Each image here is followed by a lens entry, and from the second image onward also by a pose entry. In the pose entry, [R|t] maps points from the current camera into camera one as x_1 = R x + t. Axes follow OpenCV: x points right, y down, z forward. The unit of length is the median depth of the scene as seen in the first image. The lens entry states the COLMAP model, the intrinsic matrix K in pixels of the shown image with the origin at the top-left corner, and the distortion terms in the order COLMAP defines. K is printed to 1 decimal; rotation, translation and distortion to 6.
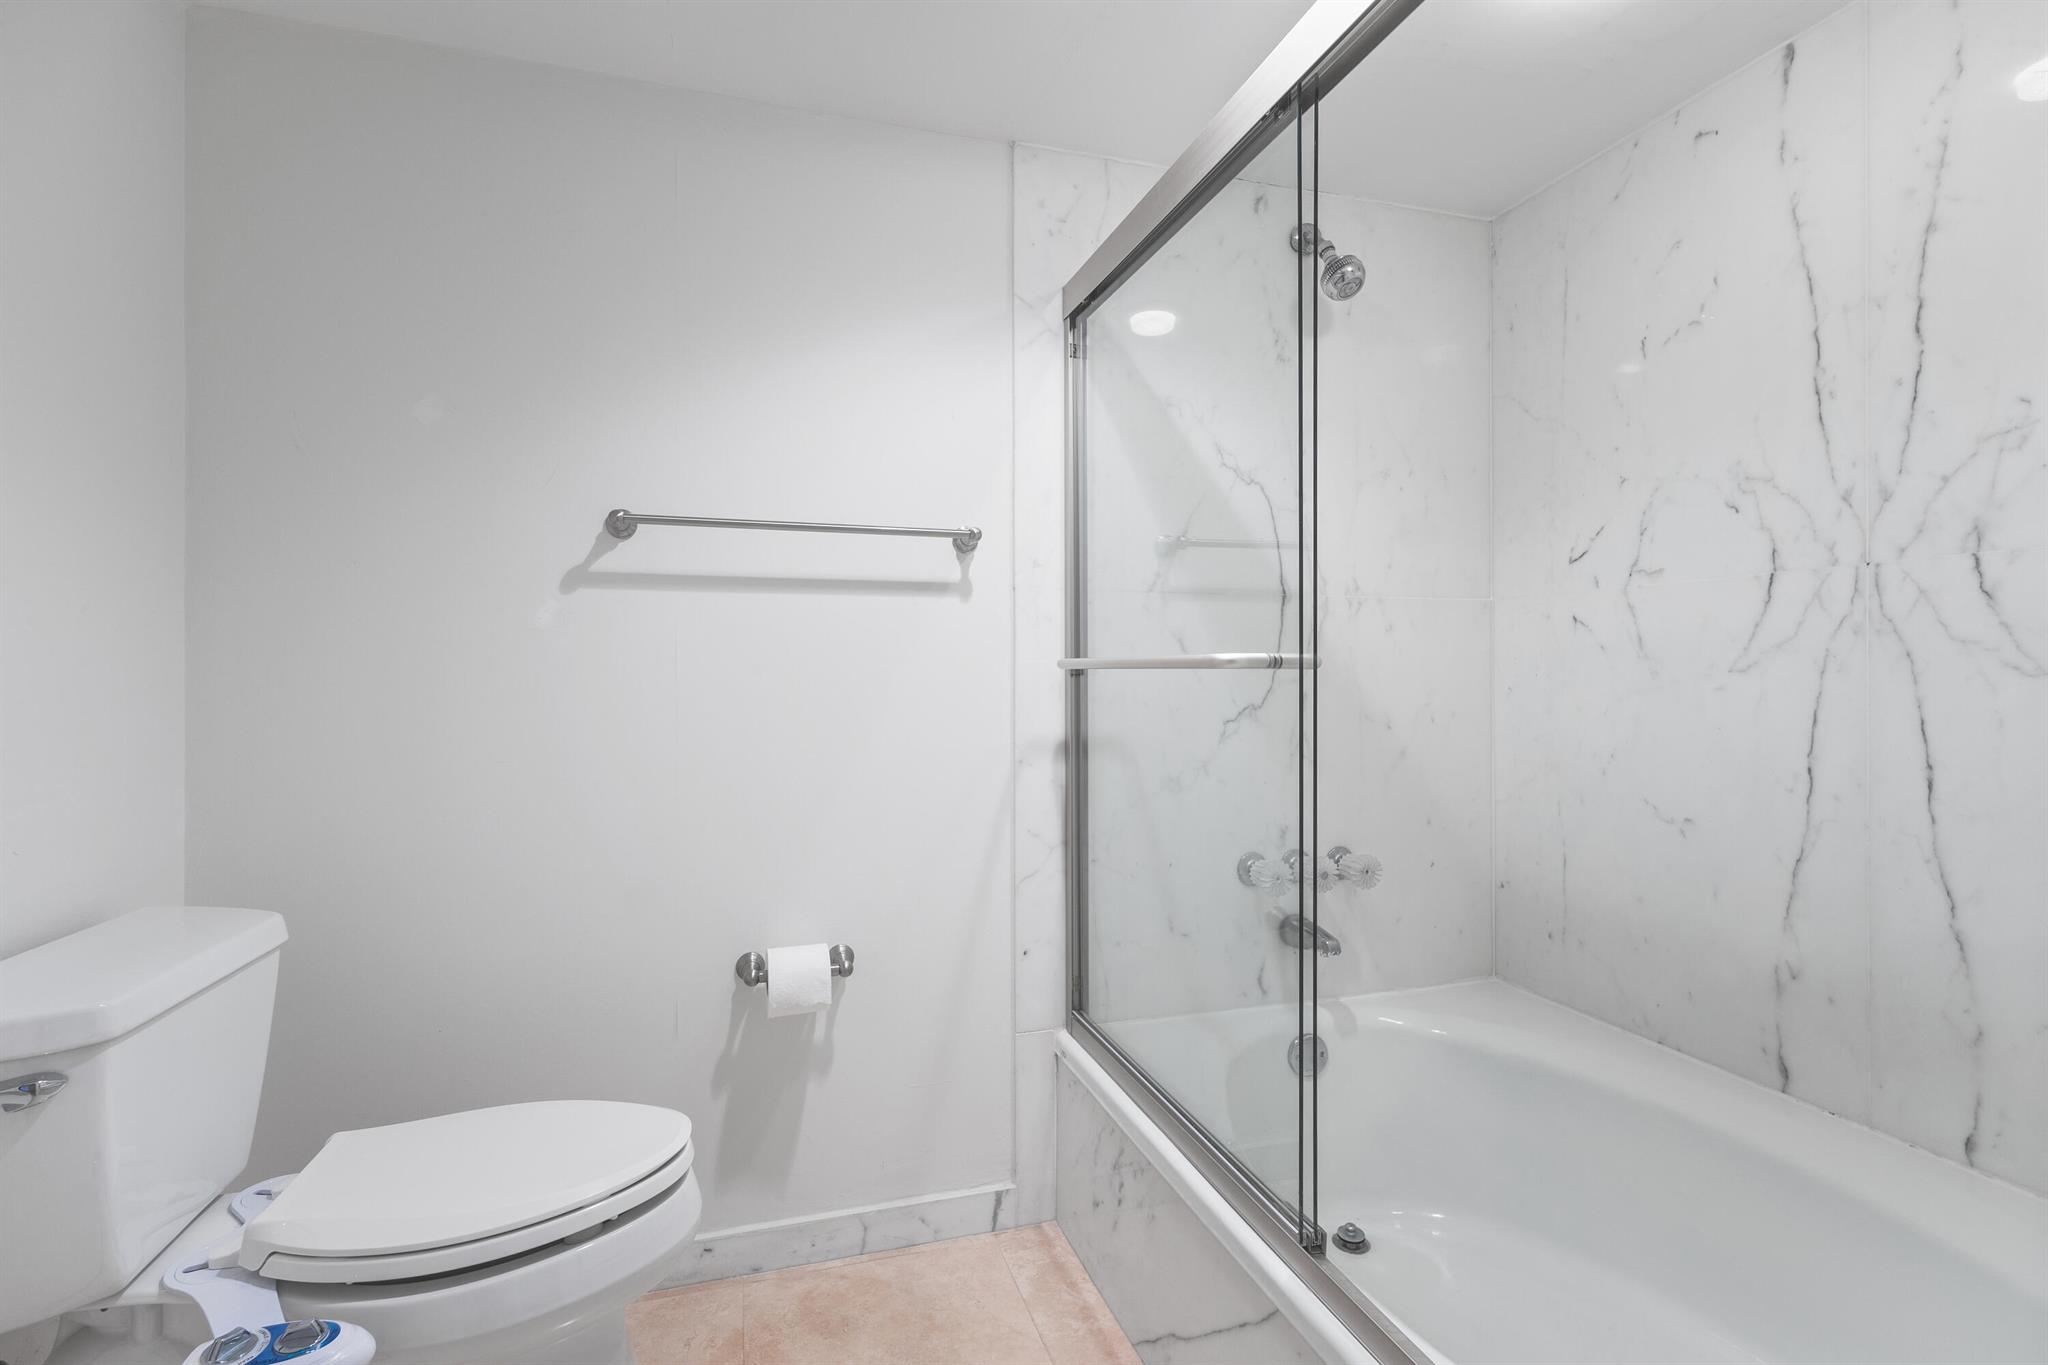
lens RADIAL K [[942.8, 0, 1021.2], [0, 942.8, 678.3], [0, 0, 1]] dist [0.000273, 0.000010]
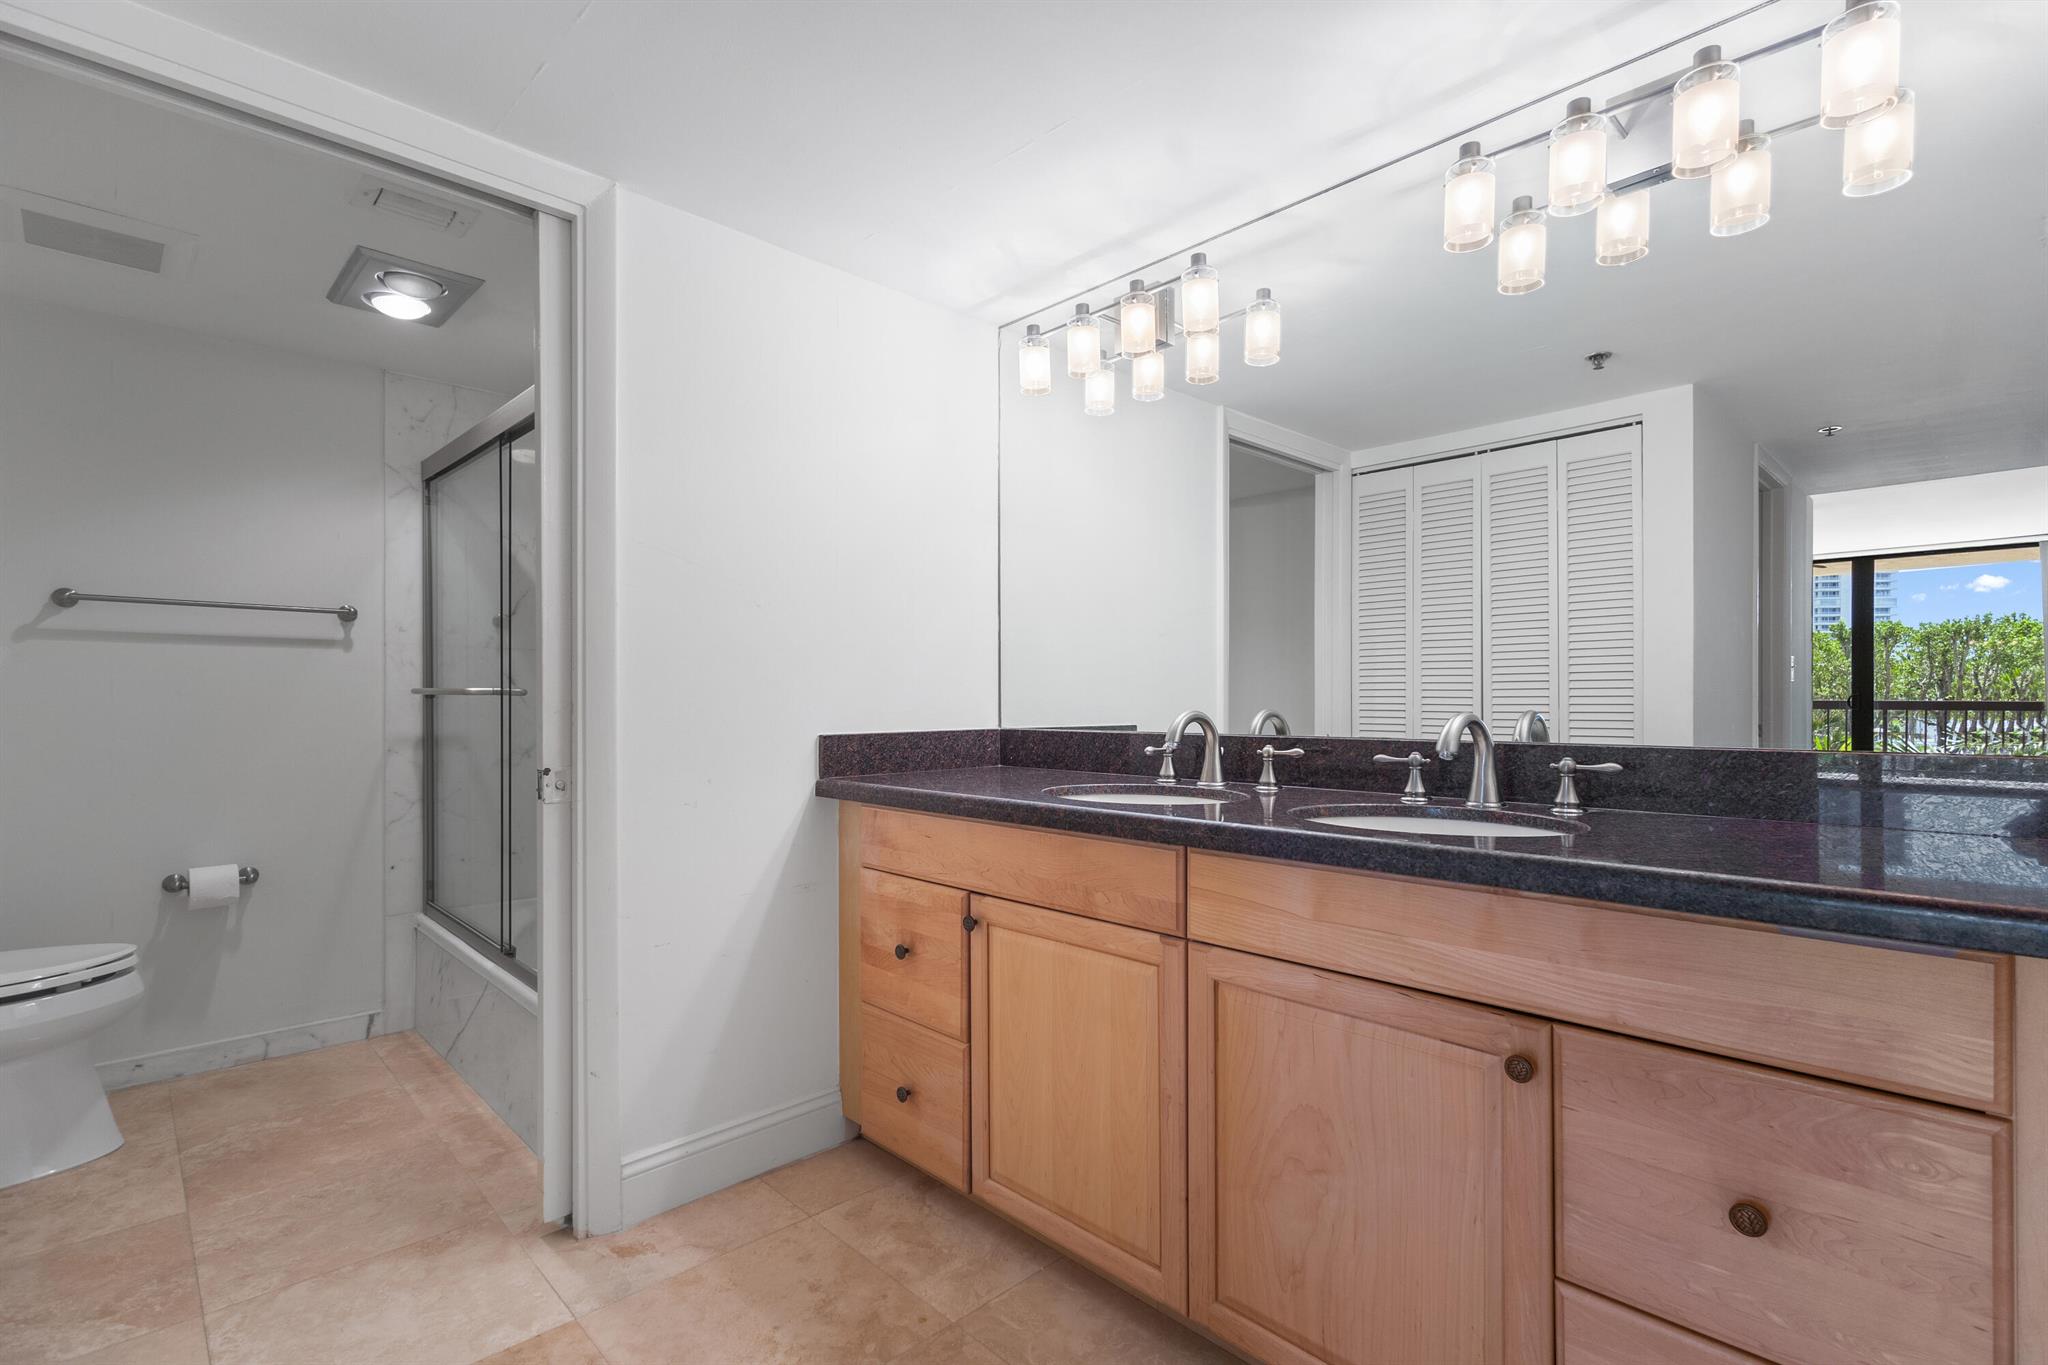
lens RADIAL K [[942.8, 0, 1028.4], [0, 942.8, 699.2], [0, 0, 1]] dist [0.000273, 0.000010]
pose [[0.885909, 0.002028, 0.463854, 0.227779], [-0.001628, 0.999998, -0.001262, -0.000625], [-0.463856, 0.000363, 0.885911, -0.982605]]
